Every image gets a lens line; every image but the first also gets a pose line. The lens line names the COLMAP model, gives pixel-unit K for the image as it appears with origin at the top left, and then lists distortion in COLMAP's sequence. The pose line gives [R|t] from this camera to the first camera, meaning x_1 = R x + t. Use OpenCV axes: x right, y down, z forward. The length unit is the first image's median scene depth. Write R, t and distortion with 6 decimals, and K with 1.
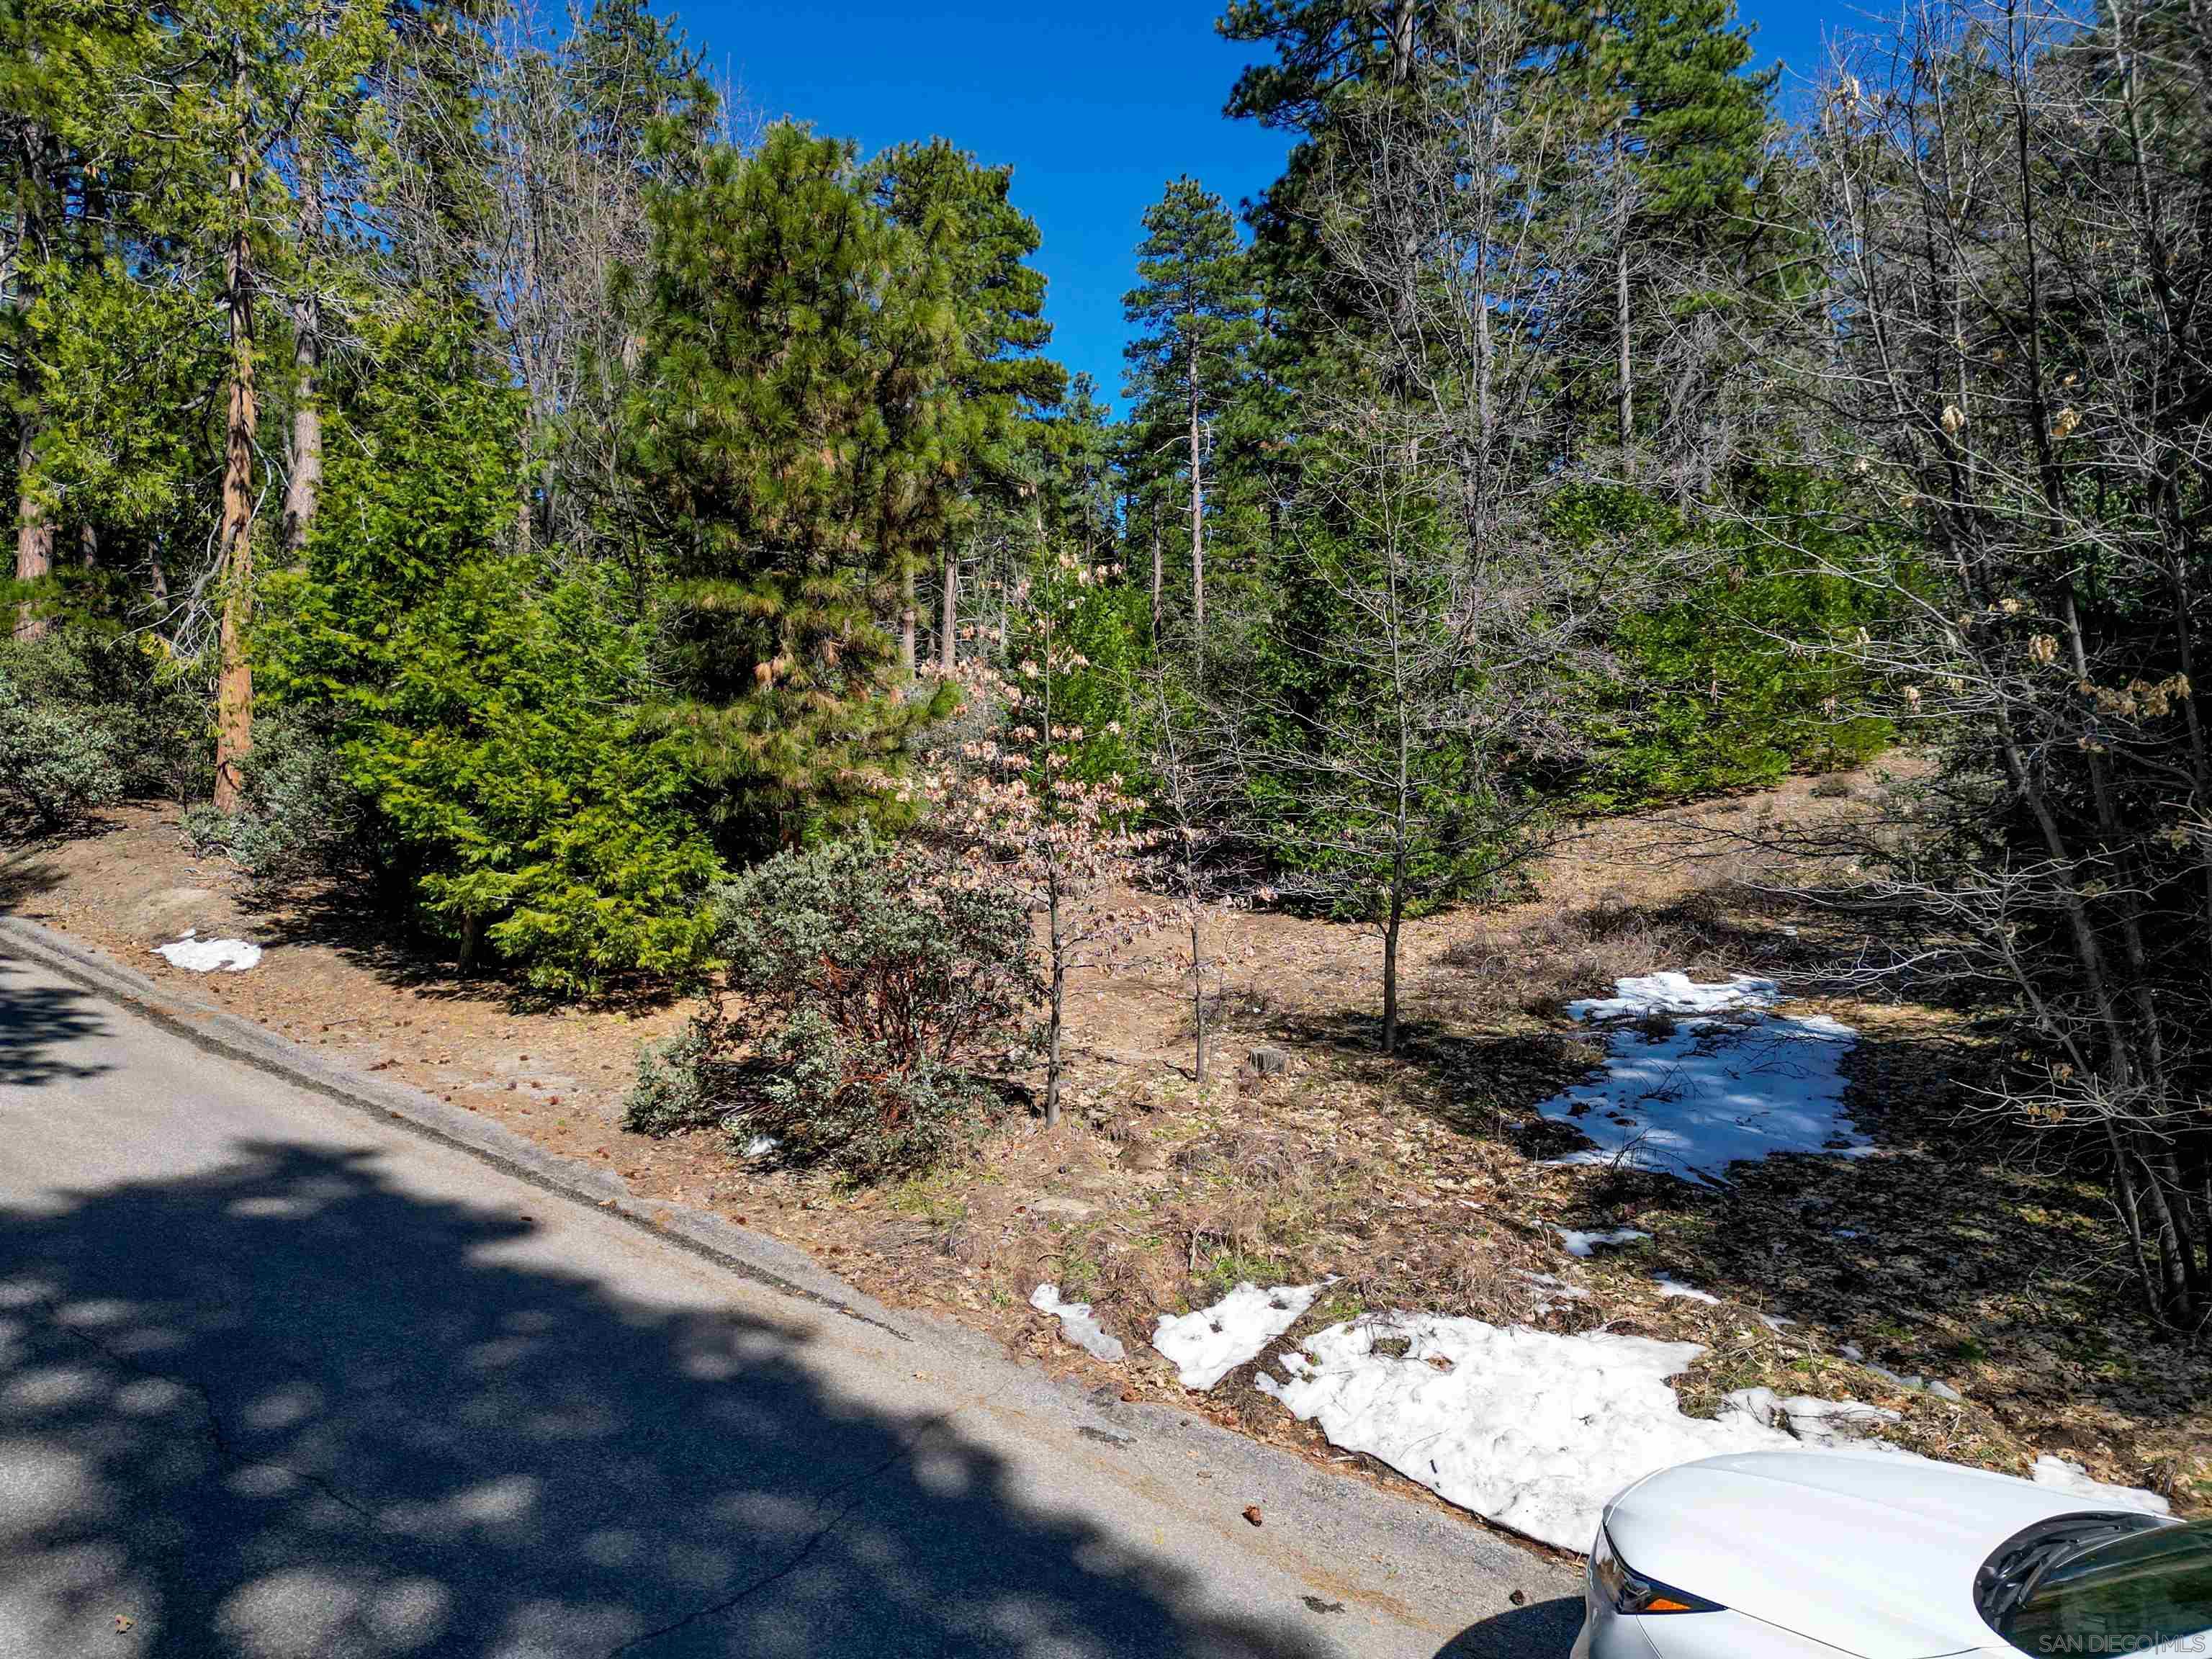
lens RADIAL K [[1537.5, 0, 1106.0], [0, 1537.5, 829.5], [0, 0, 1]] dist [0.070331, -0.059450]
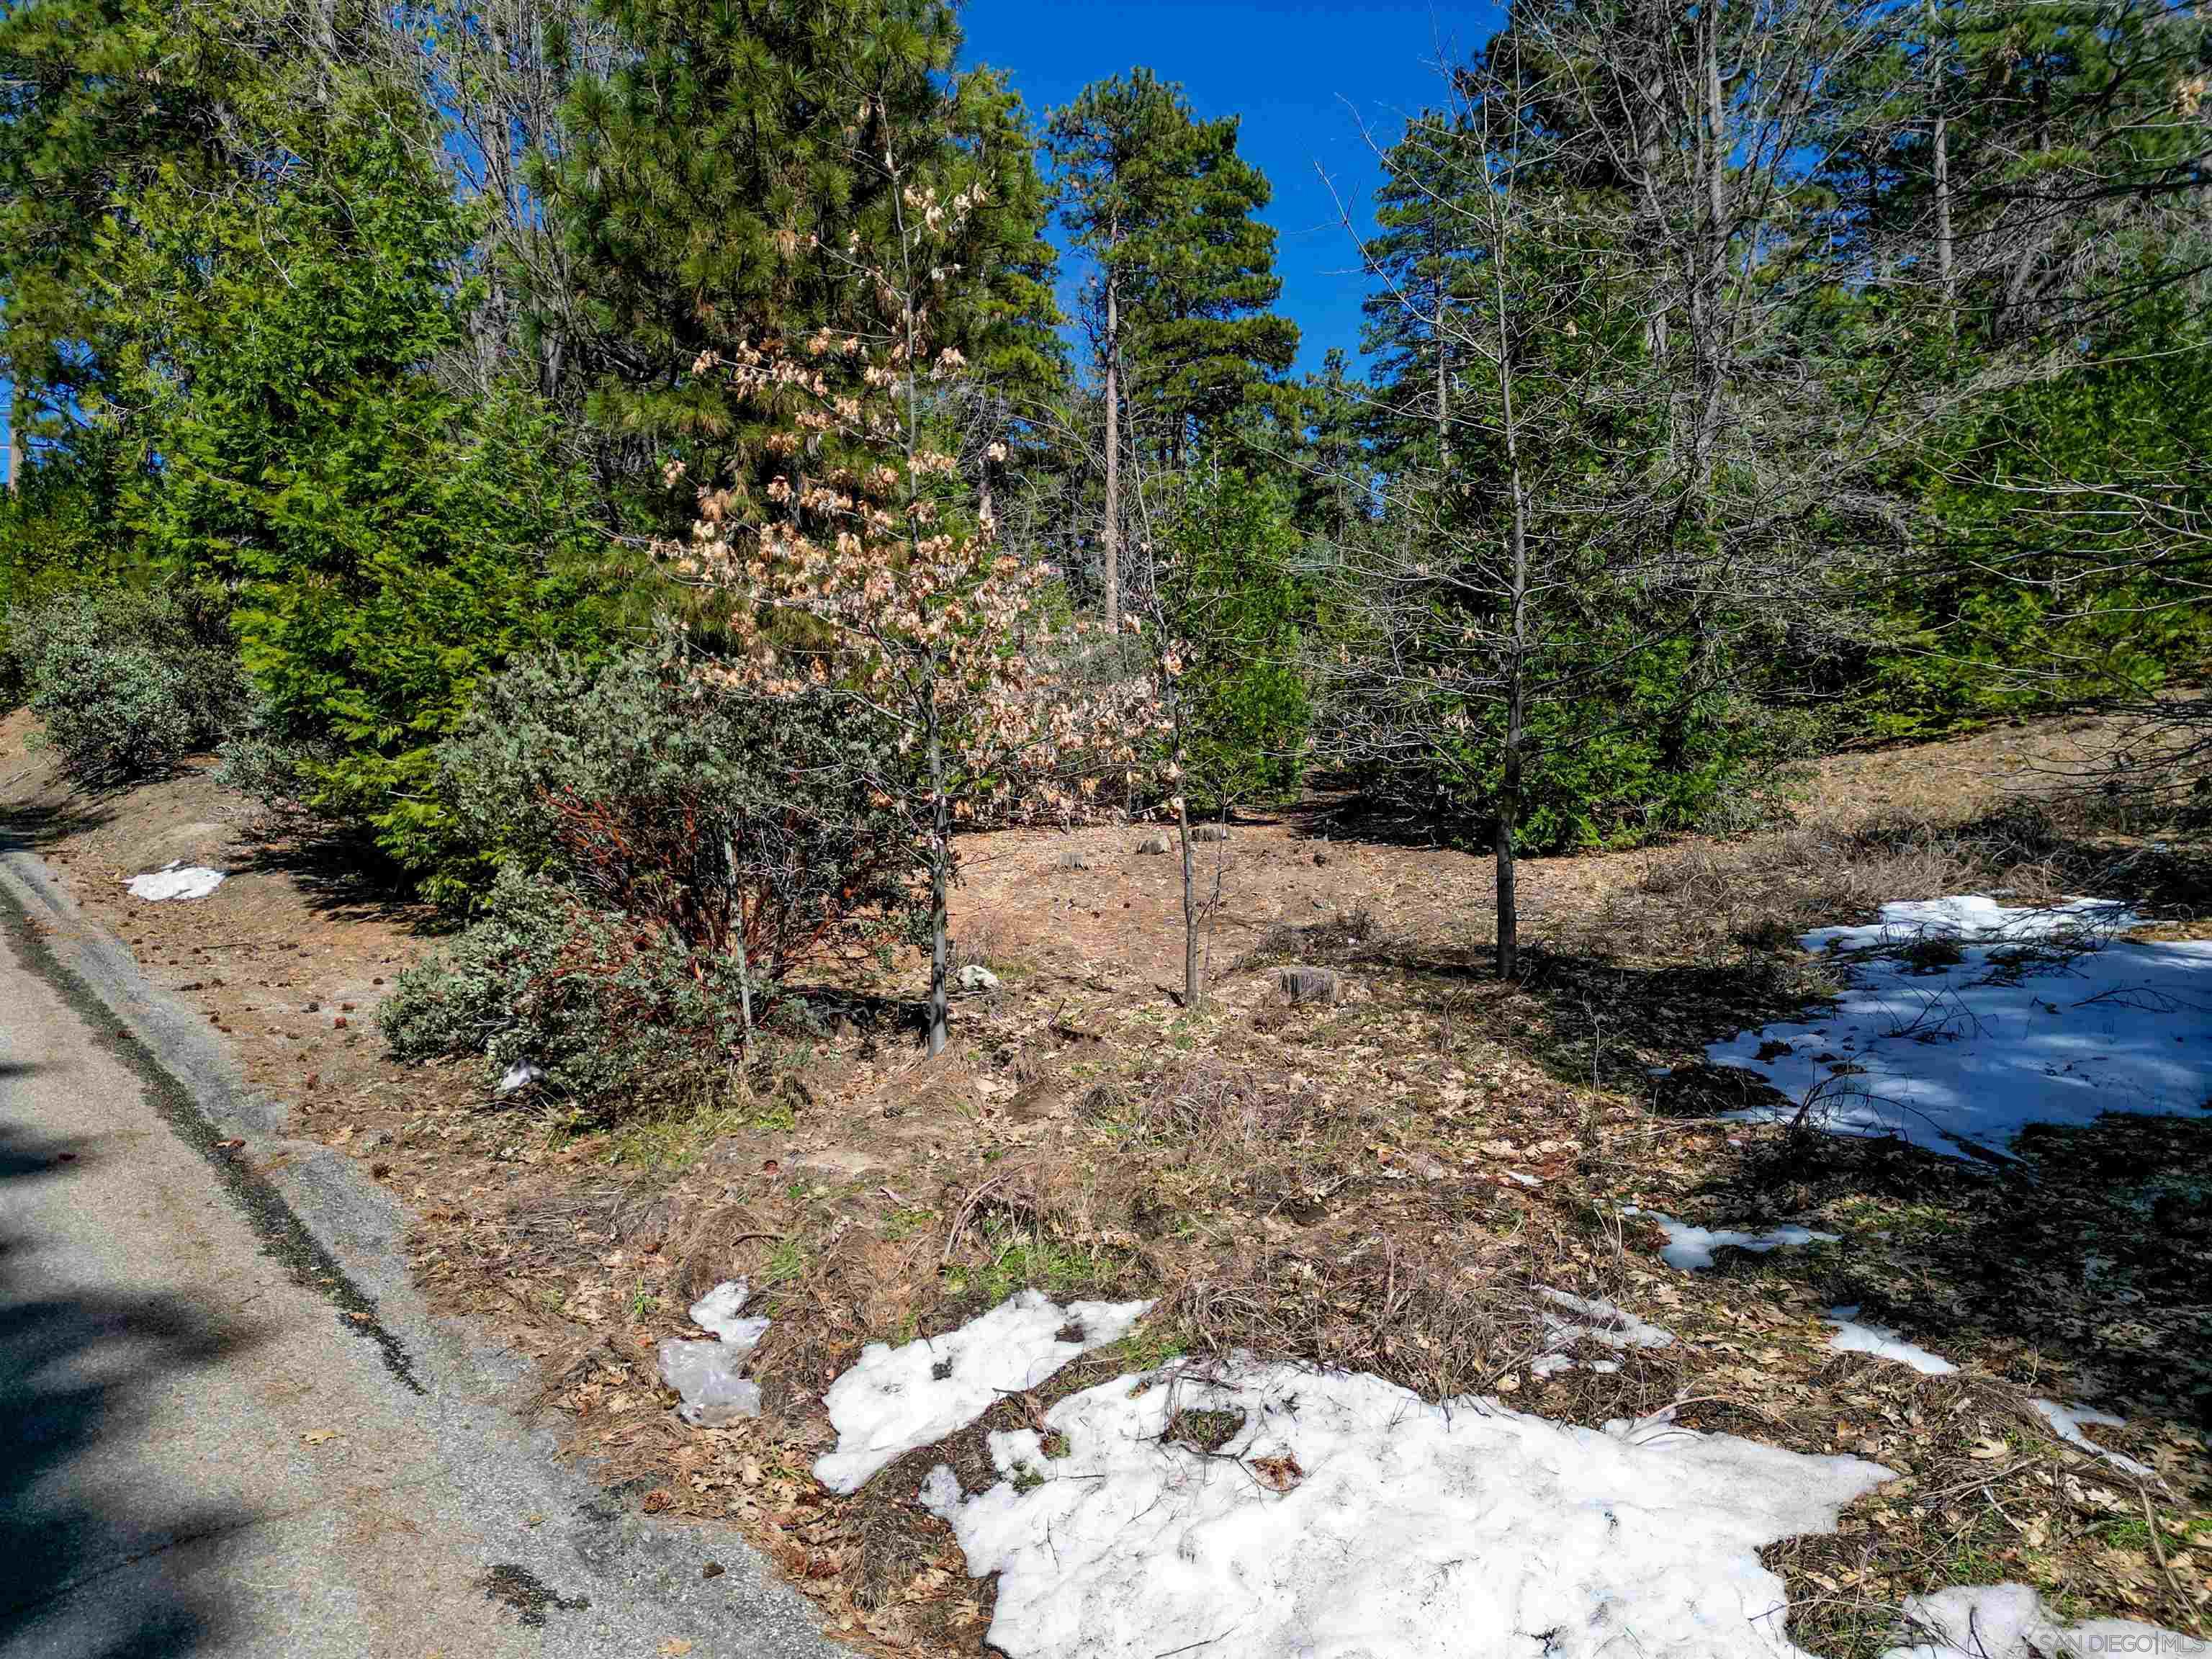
lens RADIAL K [[1537.5, 0, 1106.0], [0, 1537.5, 829.5], [0, 0, 1]] dist [0.070331, -0.059450]
pose [[0.982600, -0.012497, -0.185315, 0.126448], [0.010036, 0.999849, -0.014215, 0.077813], [0.185464, 0.012108, 0.982576, 0.262691]]
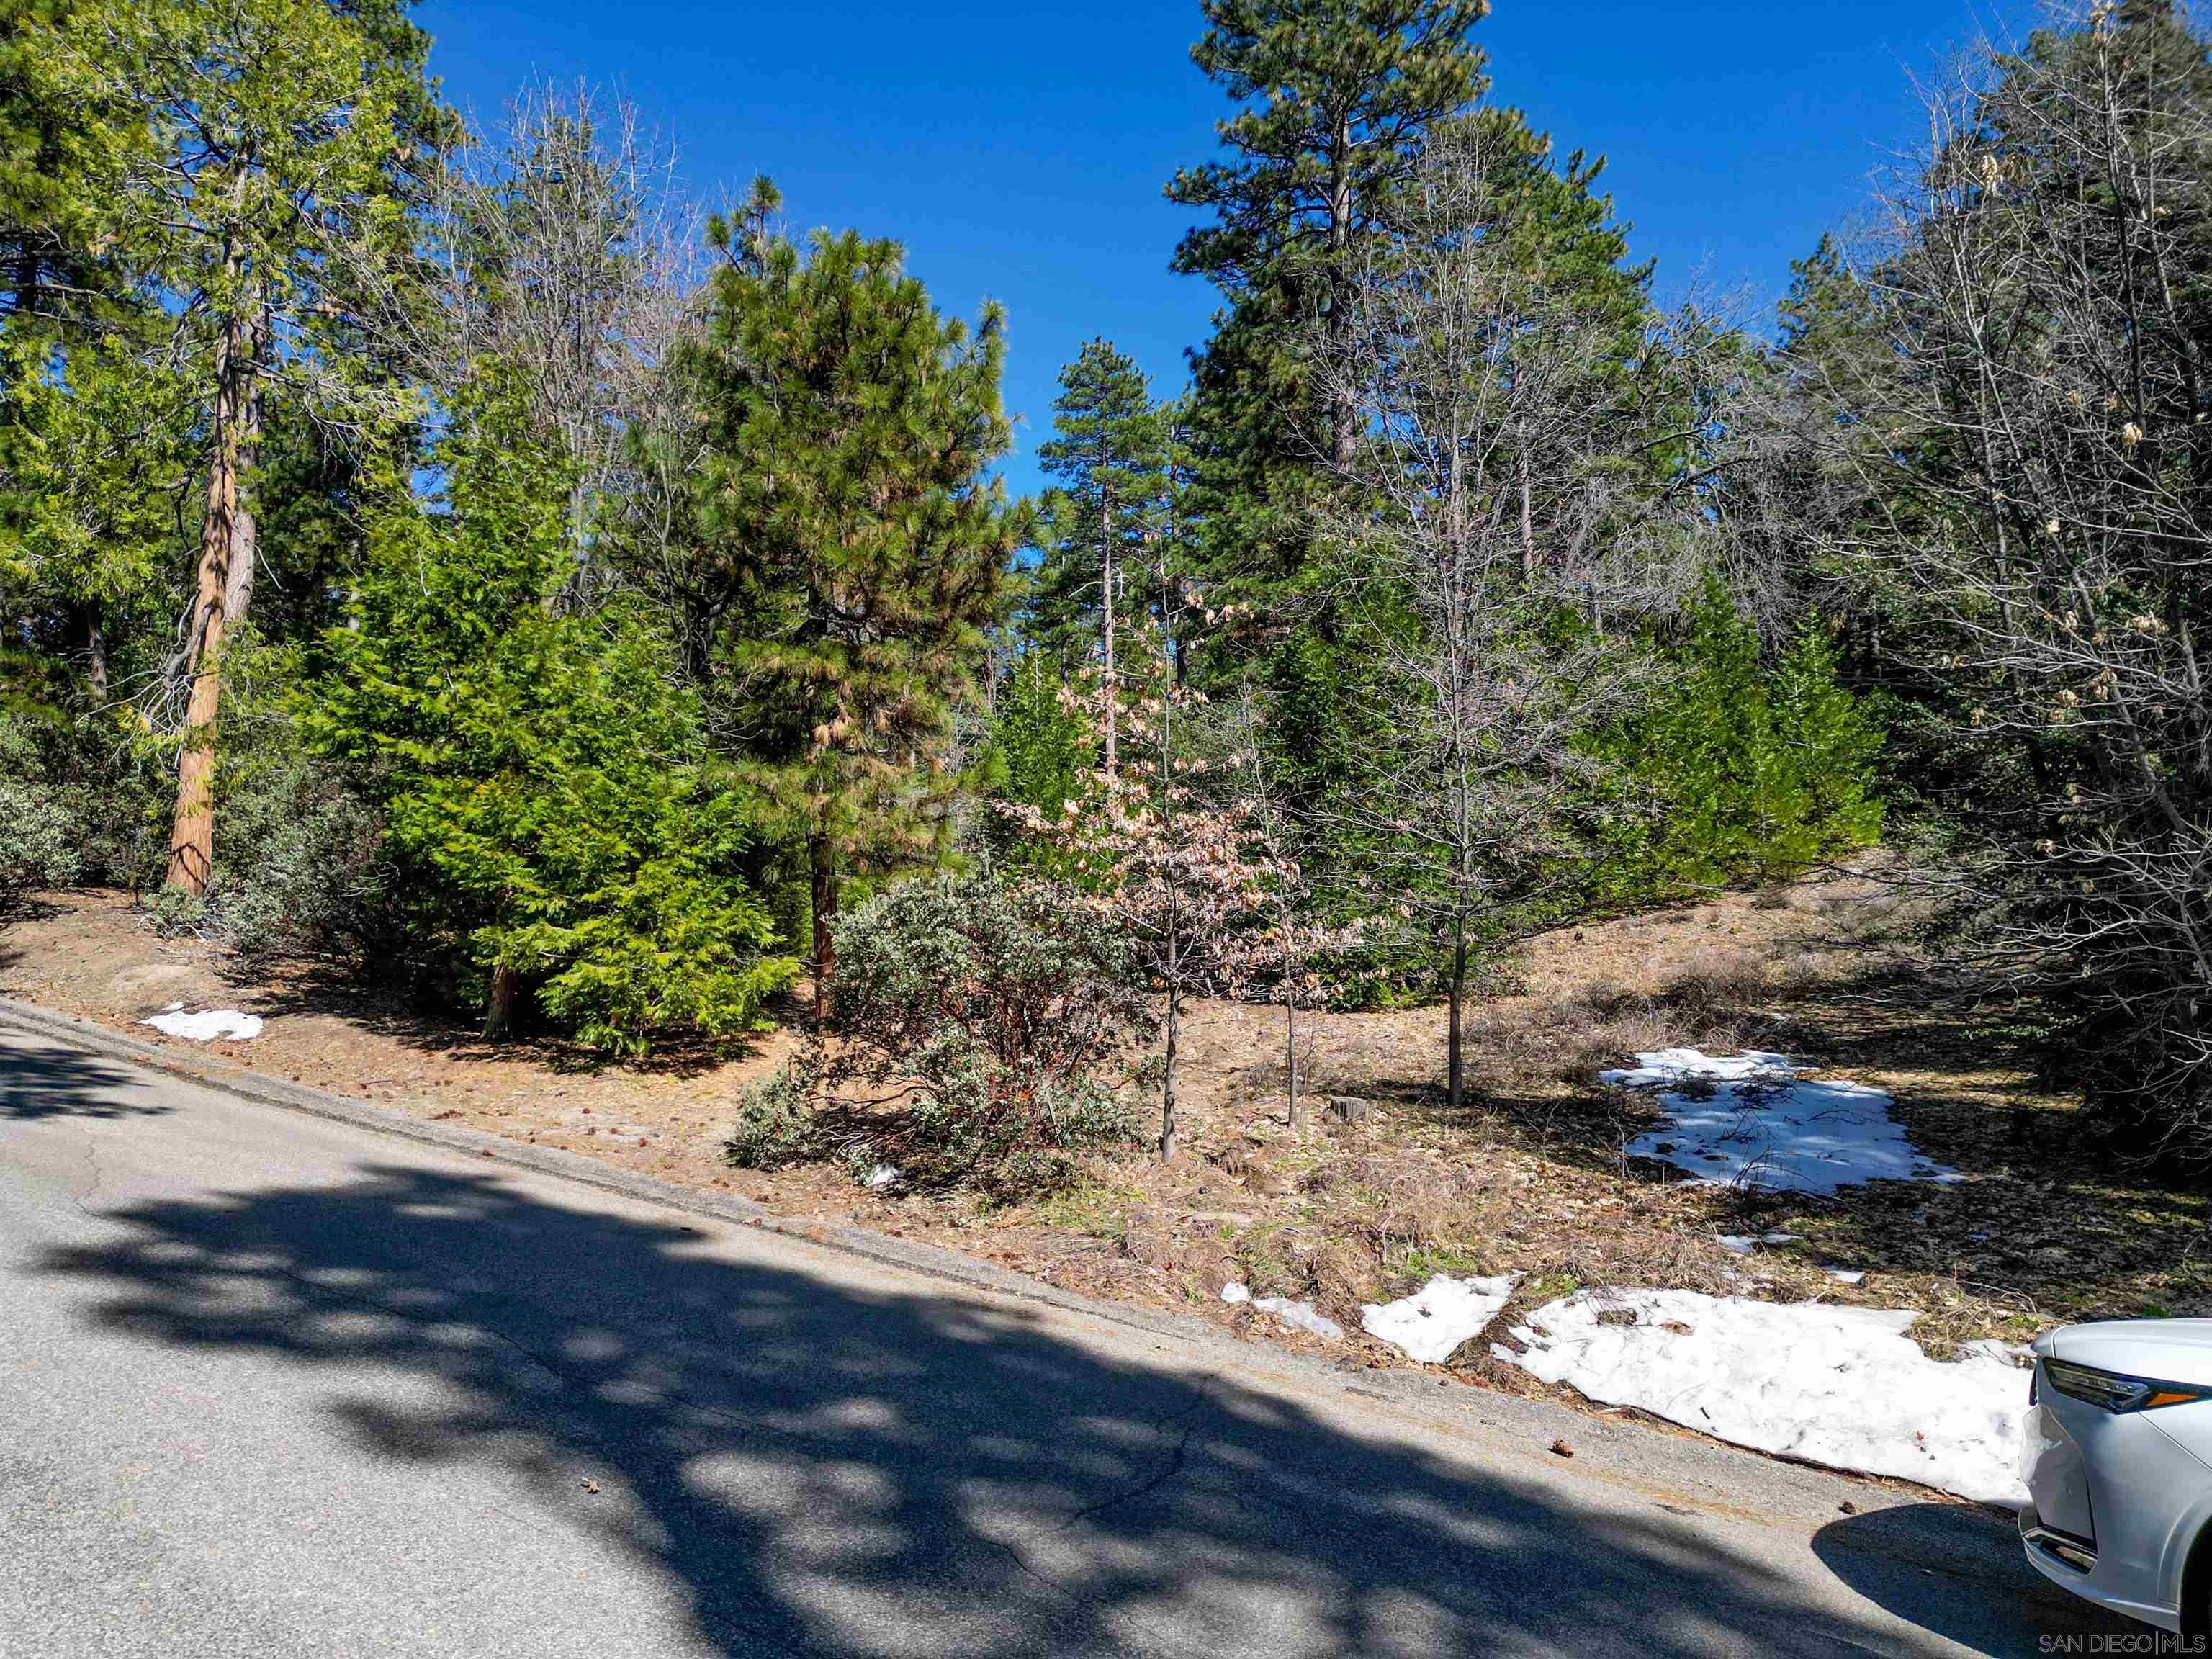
lens RADIAL K [[1537.5, 0, 1106.0], [0, 1537.5, 829.5], [0, 0, 1]] dist [0.070331, -0.059450]
pose [[0.996262, 0.015933, 0.084906, -0.124590], [-0.007319, 0.994879, -0.100807, 0.061698], [-0.086077, 0.099809, 0.991276, -0.007947]]
